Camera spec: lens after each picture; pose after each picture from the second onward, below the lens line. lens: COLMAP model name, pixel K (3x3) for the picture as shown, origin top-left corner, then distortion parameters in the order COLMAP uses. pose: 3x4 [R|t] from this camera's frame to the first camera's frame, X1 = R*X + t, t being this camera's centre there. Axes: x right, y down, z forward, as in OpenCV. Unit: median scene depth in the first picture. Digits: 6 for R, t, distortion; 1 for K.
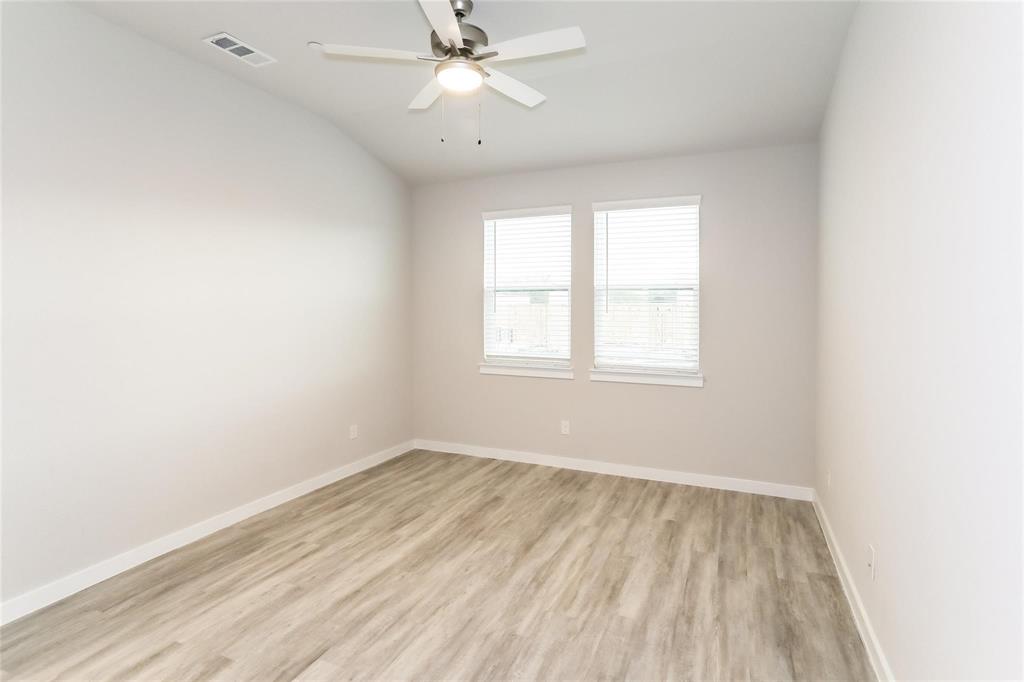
lens RADIAL K [[516.2, 0, 515.1], [0, 516.2, 310.5], [0, 0, 1]] dist [-0.001073, 0.000834]
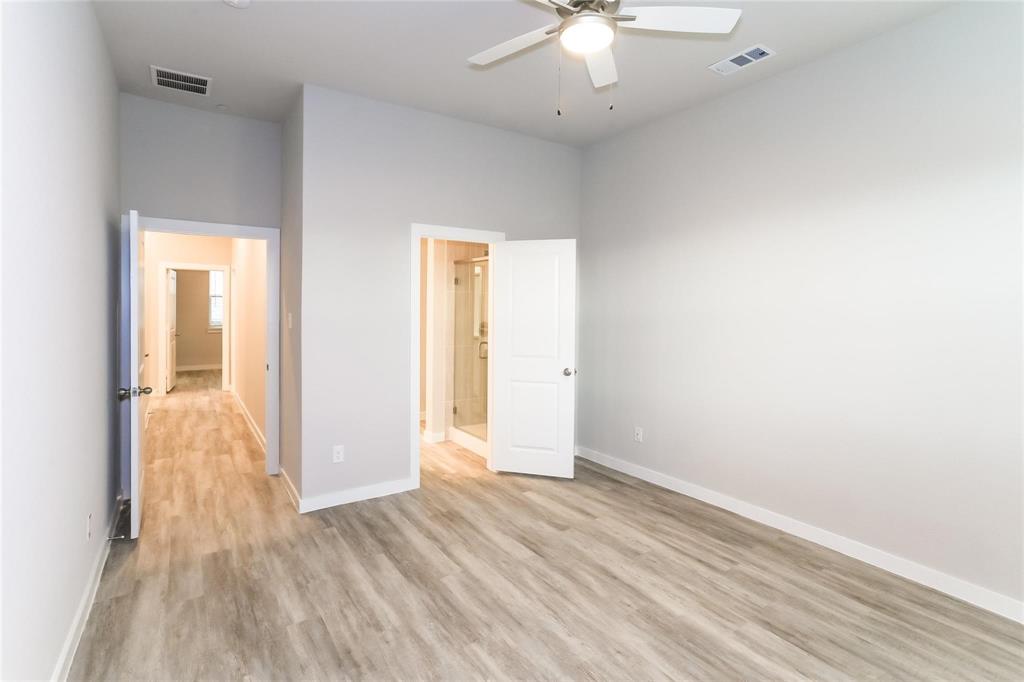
lens RADIAL K [[516.2, 0, 515.1], [0, 516.2, 310.5], [0, 0, 1]] dist [-0.001073, 0.000834]
pose [[-0.540250, 0.005644, -0.841485, 0.634603], [-0.012949, 0.999803, 0.015019, -0.005616], [0.841405, 0.019011, -0.540071, 1.301606]]
